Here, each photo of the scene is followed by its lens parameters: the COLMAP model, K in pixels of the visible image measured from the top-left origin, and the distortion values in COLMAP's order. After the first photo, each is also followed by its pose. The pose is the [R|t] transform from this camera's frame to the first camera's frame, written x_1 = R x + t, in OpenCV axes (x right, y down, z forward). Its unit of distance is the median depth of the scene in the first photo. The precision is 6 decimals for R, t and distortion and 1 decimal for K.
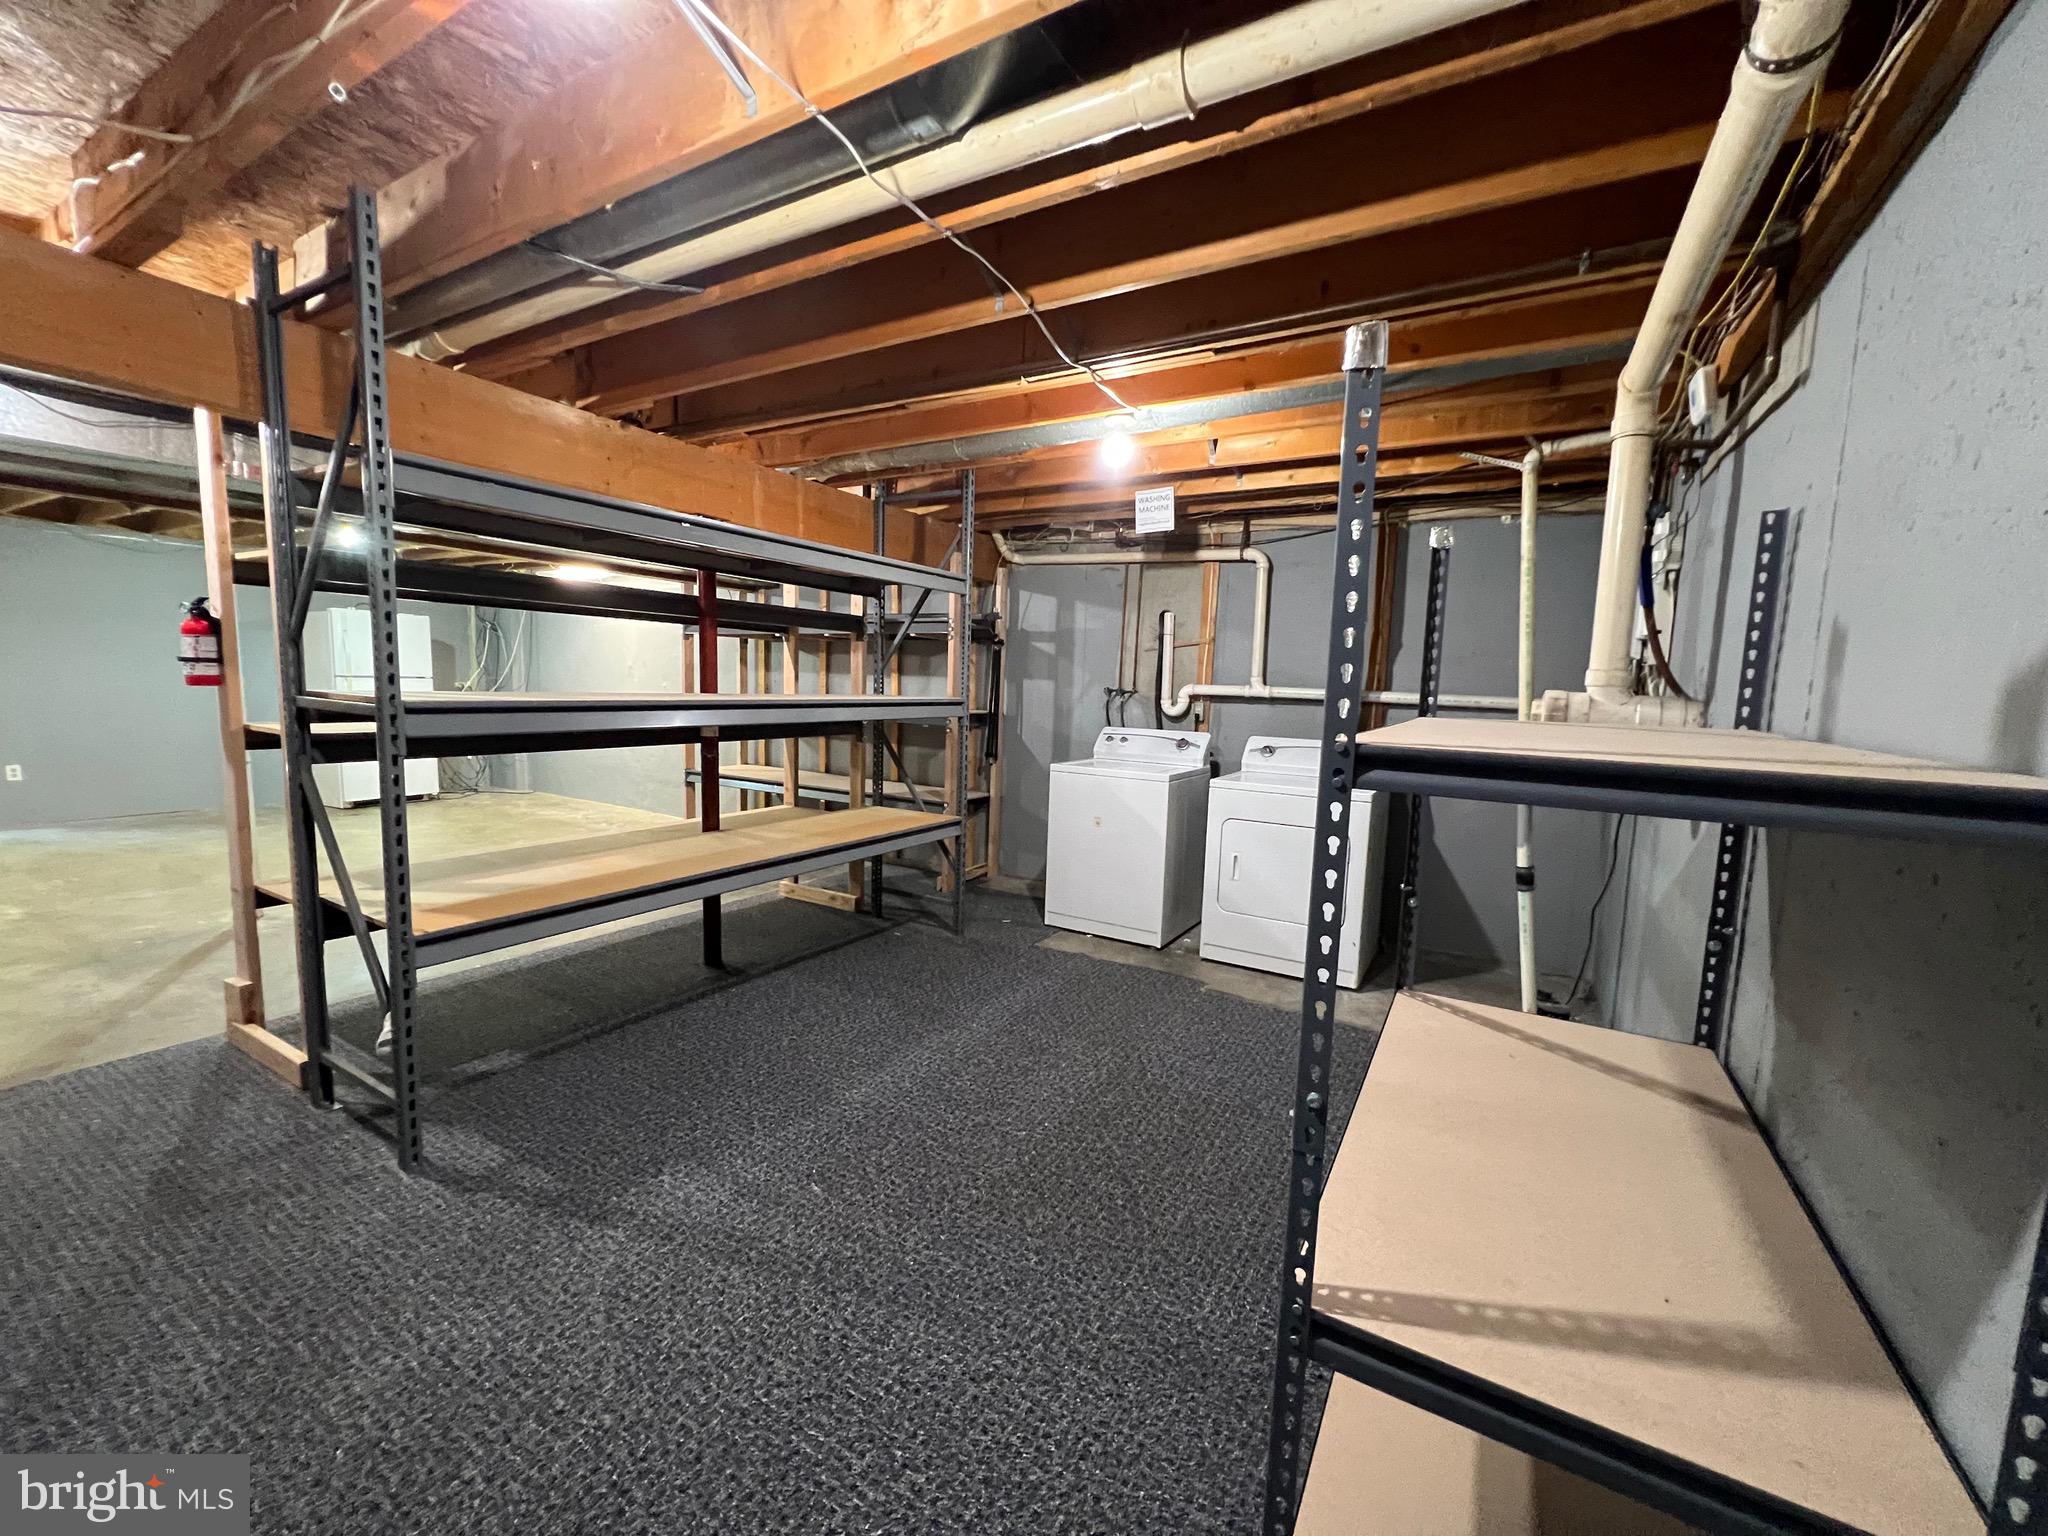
lens RADIAL K [[825.0, 0, 1023.1], [0, 825.0, 776.9], [0, 0, 1]] dist [0.005140, 0.000098]
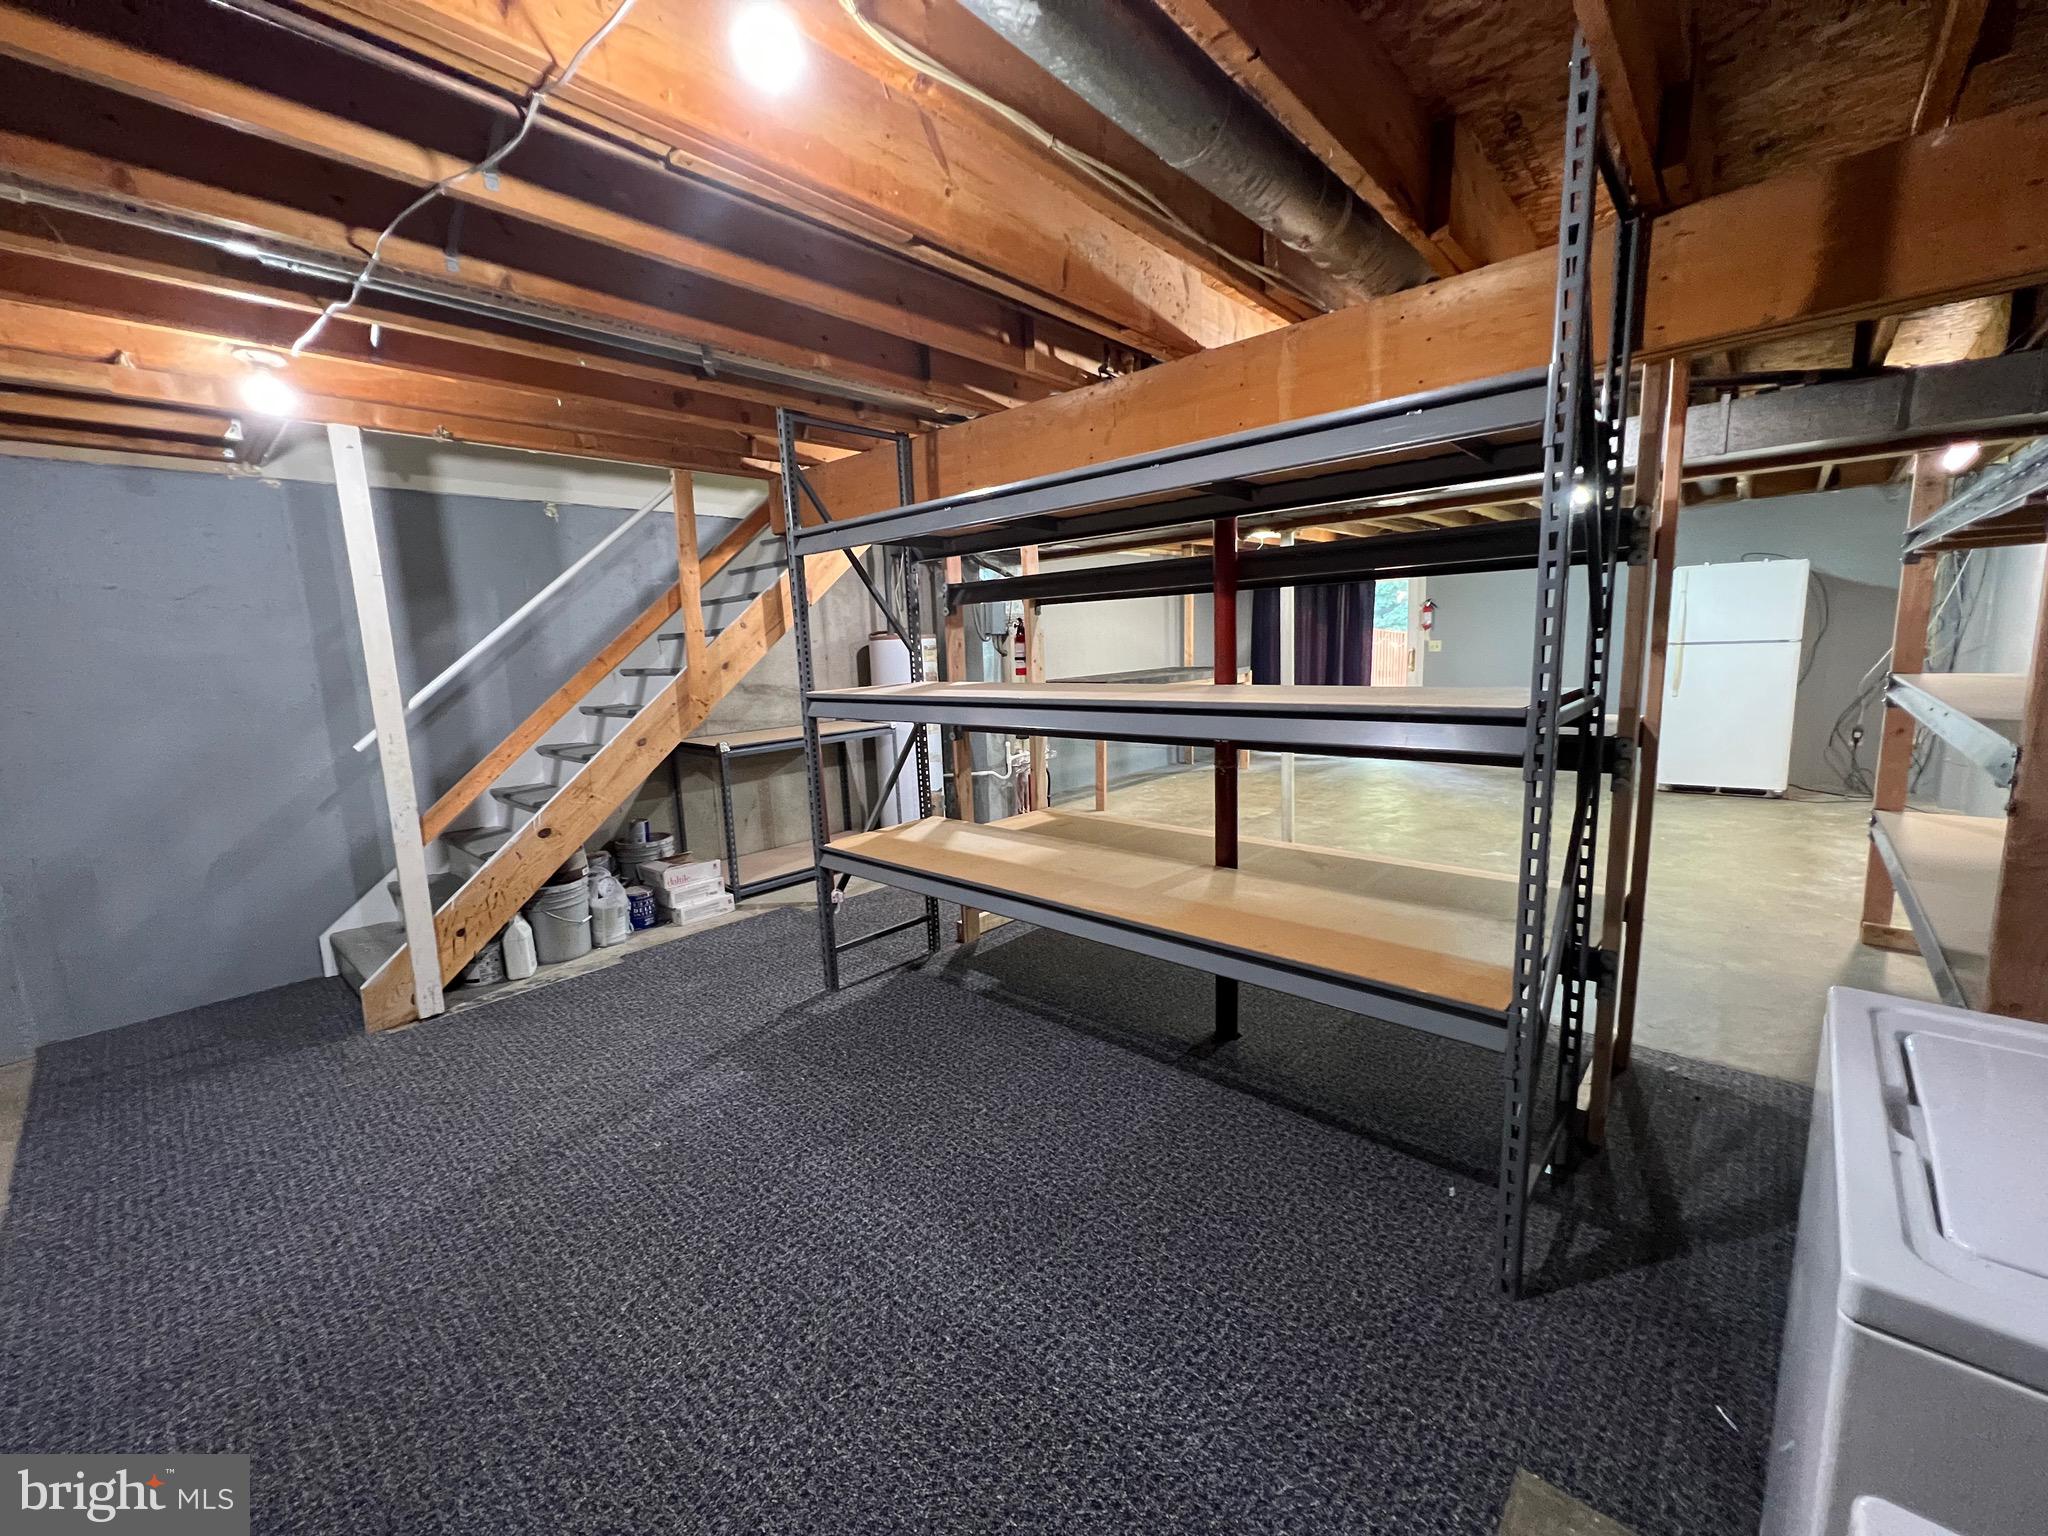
lens RADIAL K [[825.0, 0, 1027.6], [0, 825.0, 763.6], [0, 0, 1]] dist [0.005140, 0.000098]
pose [[-0.204397, 0.119651, -0.971548, 0.404916], [-0.078834, 0.987266, 0.138172, -0.122110], [0.975709, 0.104832, -0.192361, 1.009192]]
